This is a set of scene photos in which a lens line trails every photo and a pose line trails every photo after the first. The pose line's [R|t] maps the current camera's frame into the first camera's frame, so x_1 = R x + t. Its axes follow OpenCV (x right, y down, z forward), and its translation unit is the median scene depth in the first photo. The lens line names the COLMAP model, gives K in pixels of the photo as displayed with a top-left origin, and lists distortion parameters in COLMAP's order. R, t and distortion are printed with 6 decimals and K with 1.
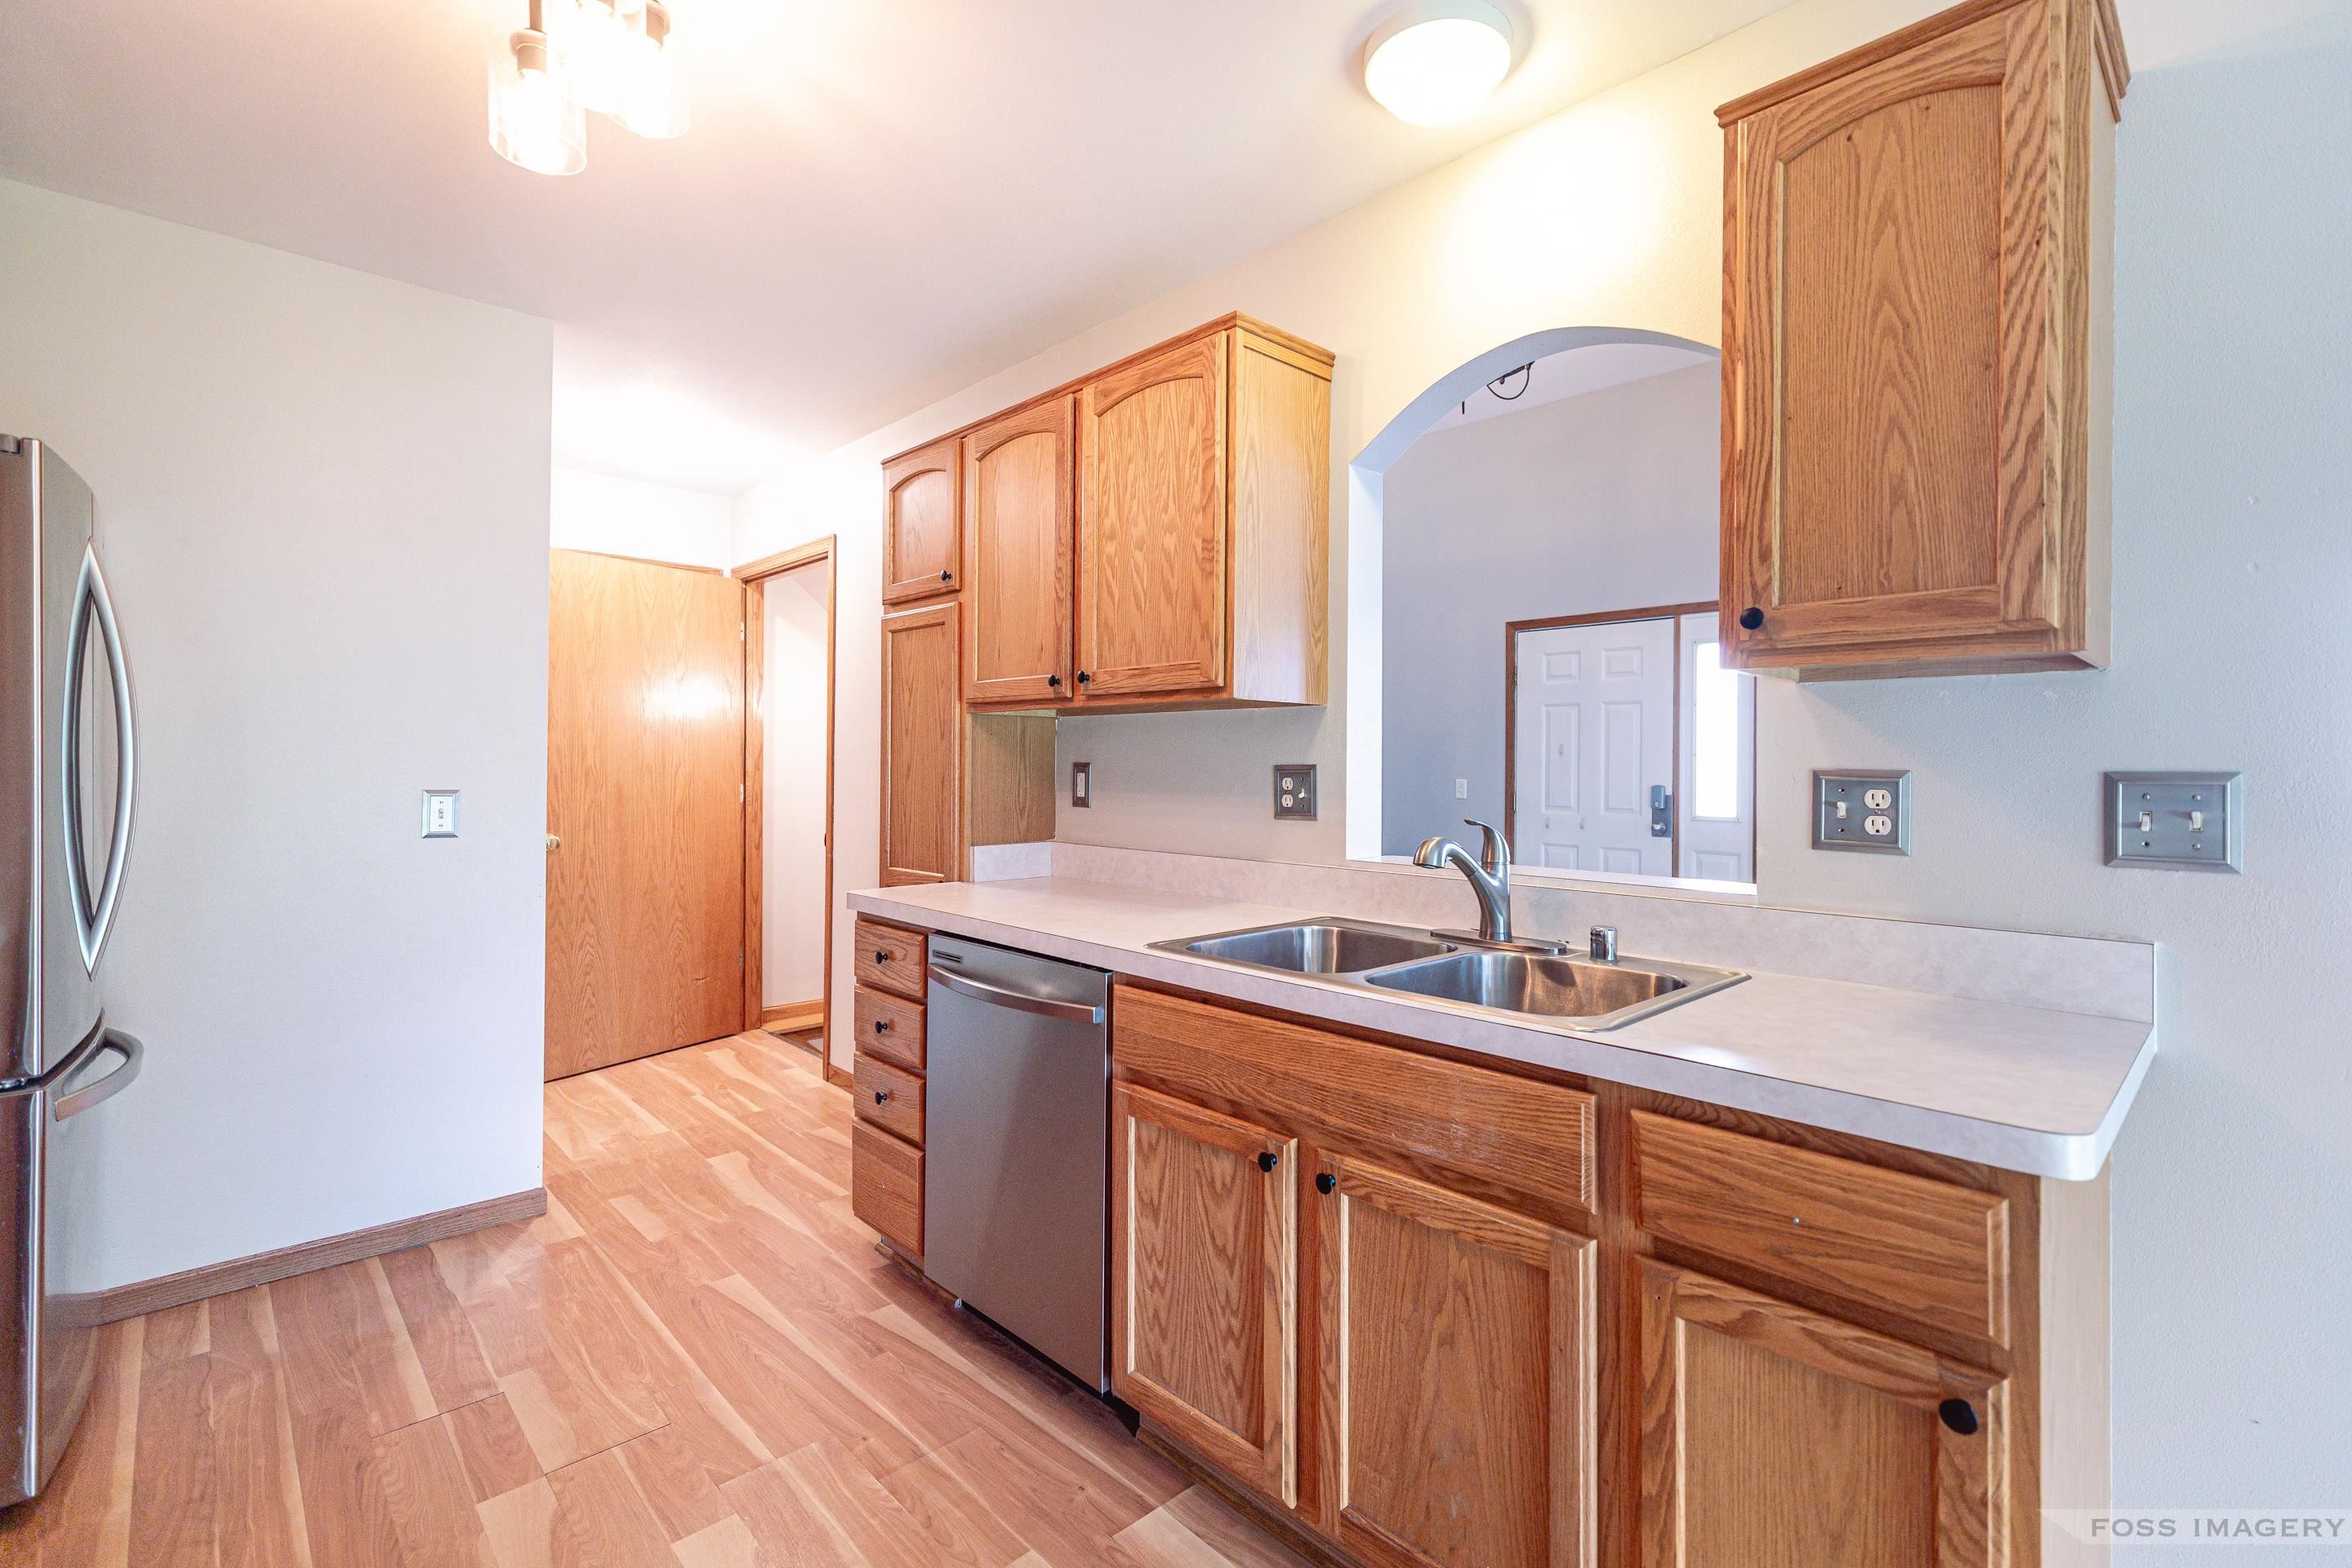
lens RADIAL K [[1056.4, 0, 1185.1], [0, 1056.4, 760.0], [0, 0, 1]] dist [0.005359, 0.000258]
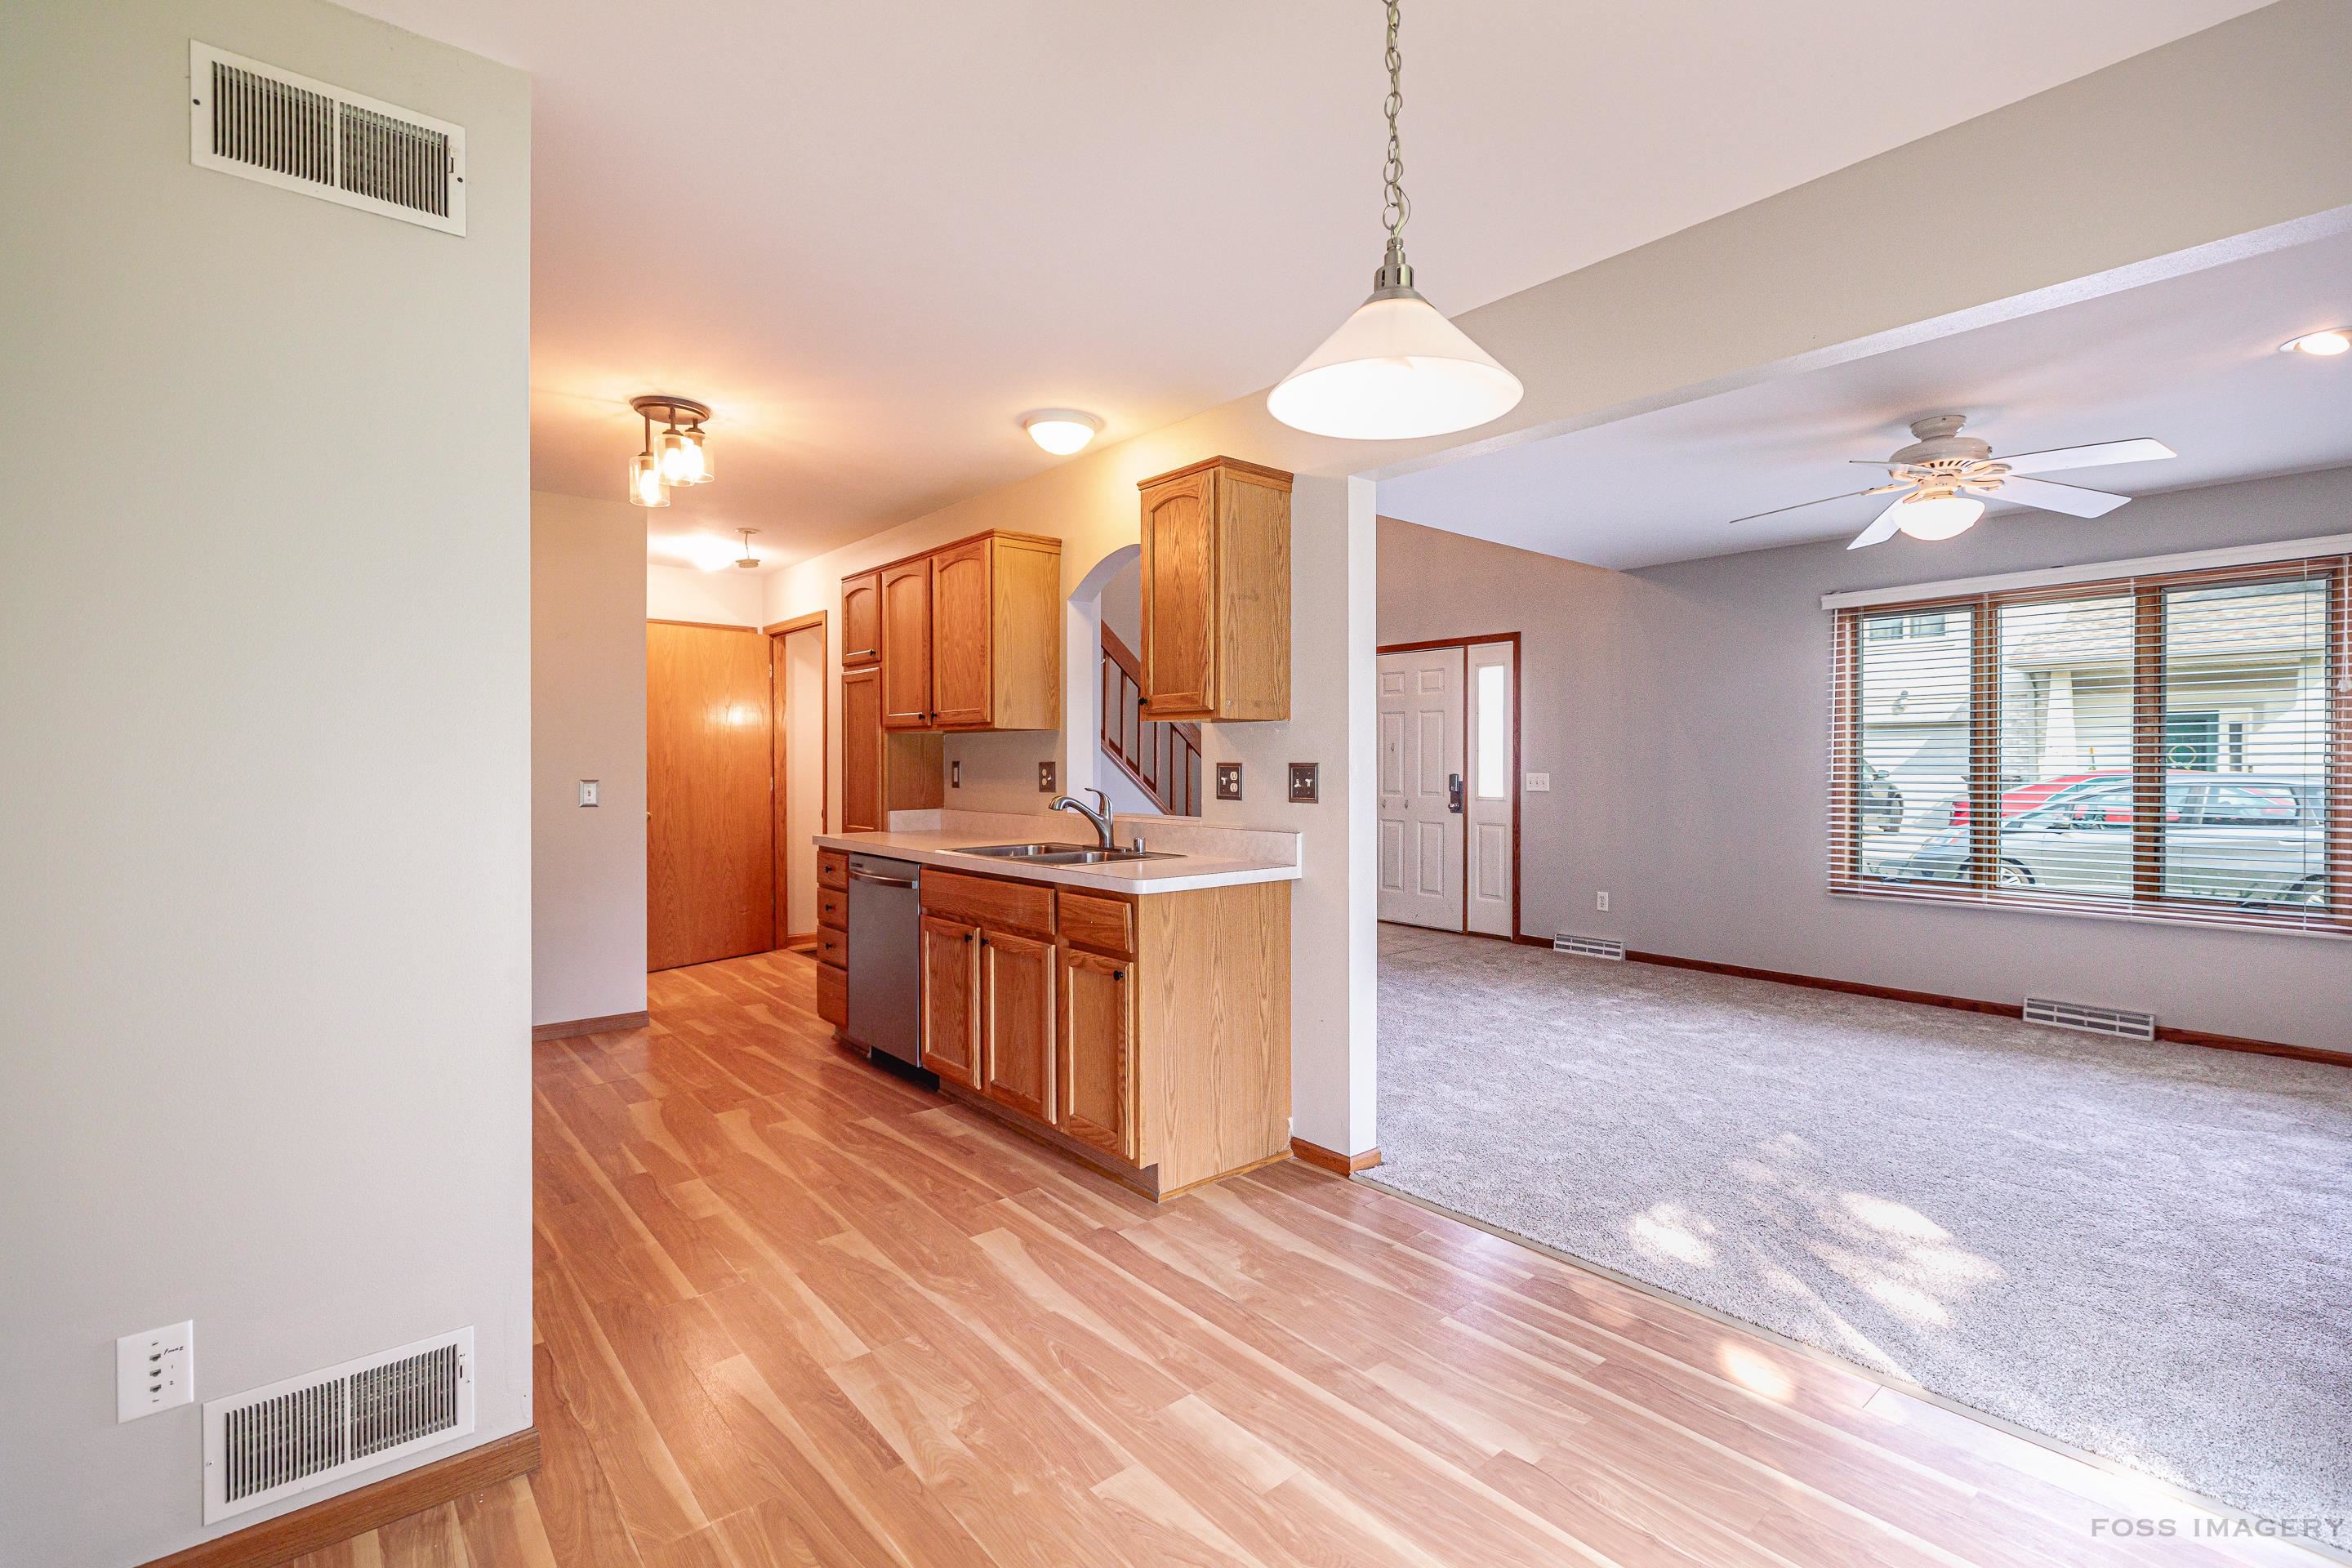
lens RADIAL K [[1061.2, 0, 1186.4], [0, 1061.2, 765.7], [0, 0, 1]] dist [0.006990, 0.000283]
pose [[0.998503, -0.007350, -0.054203, 0.405608], [0.007875, 0.999924, 0.009486, -0.003899], [0.054129, -0.009898, 0.998485, -0.748850]]
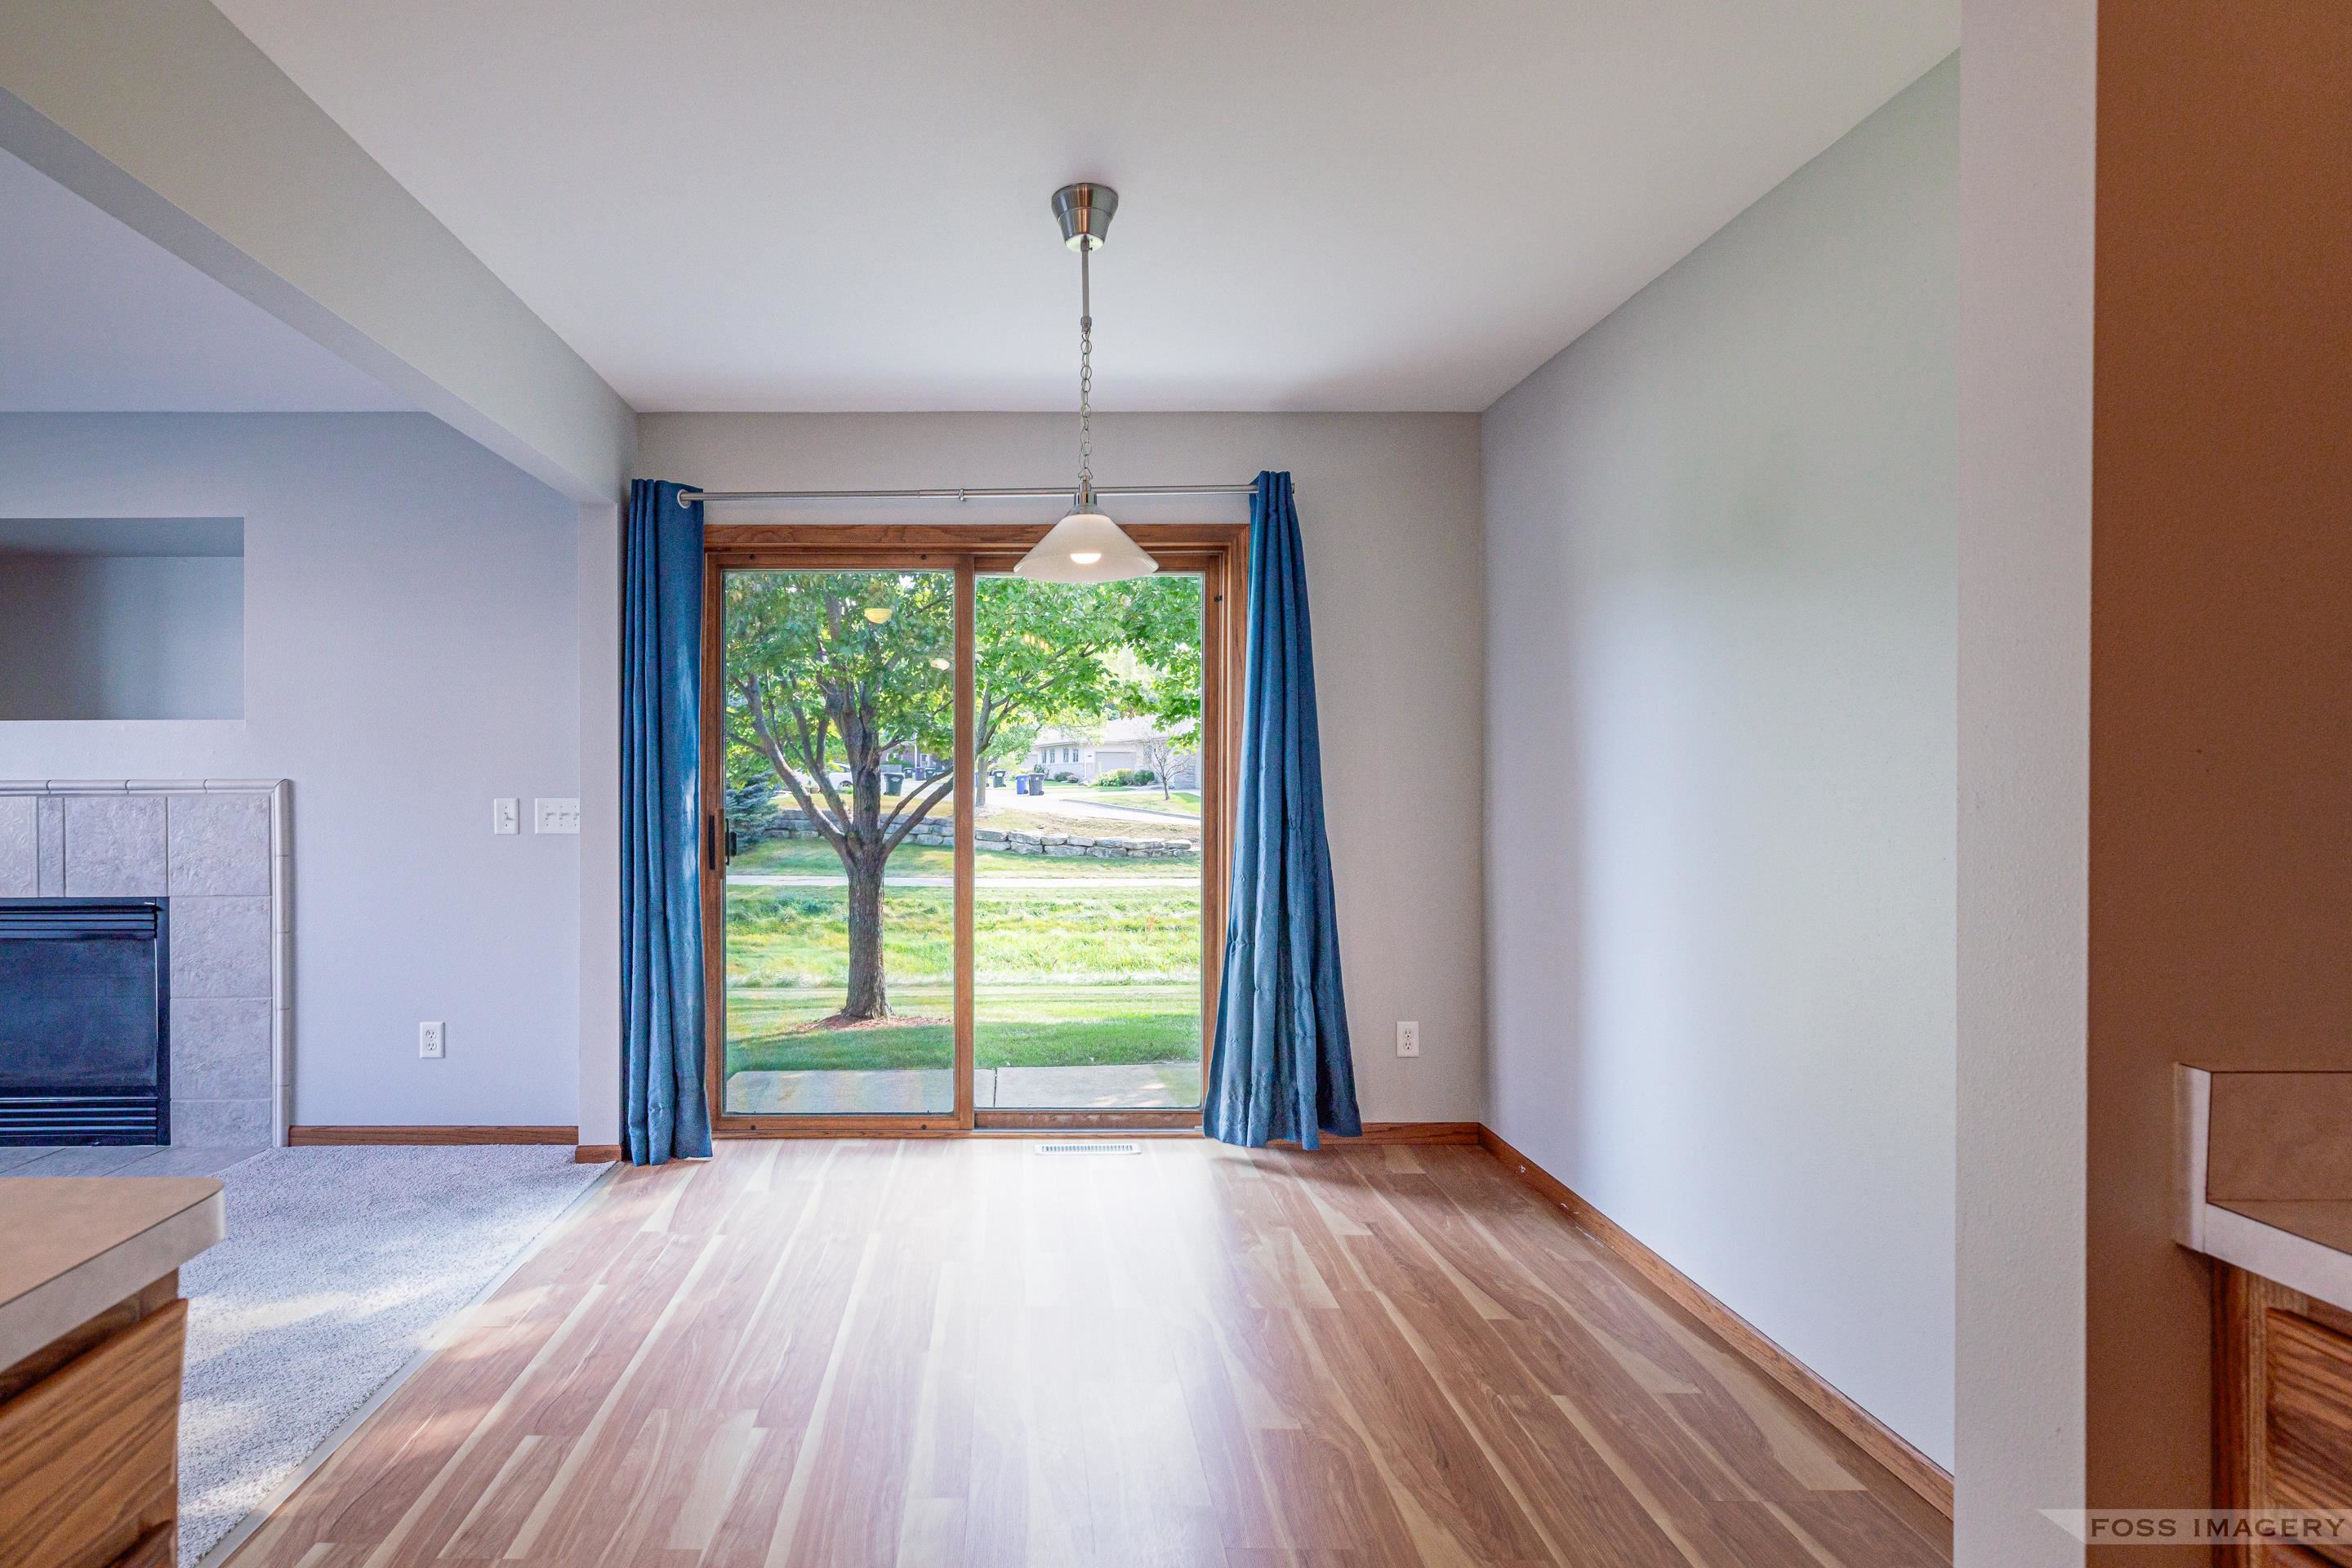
lens RADIAL K [[1099.5, 0, 1021.8], [0, 1099.5, 787.9], [0, 0, 1]] dist [0.002528, -0.000250]
pose [[-0.727435, -0.014155, 0.686031, -0.099046], [-0.008253, 0.999895, 0.011881, 0.001144], [-0.686127, 0.002981, -0.727476, 0.432607]]
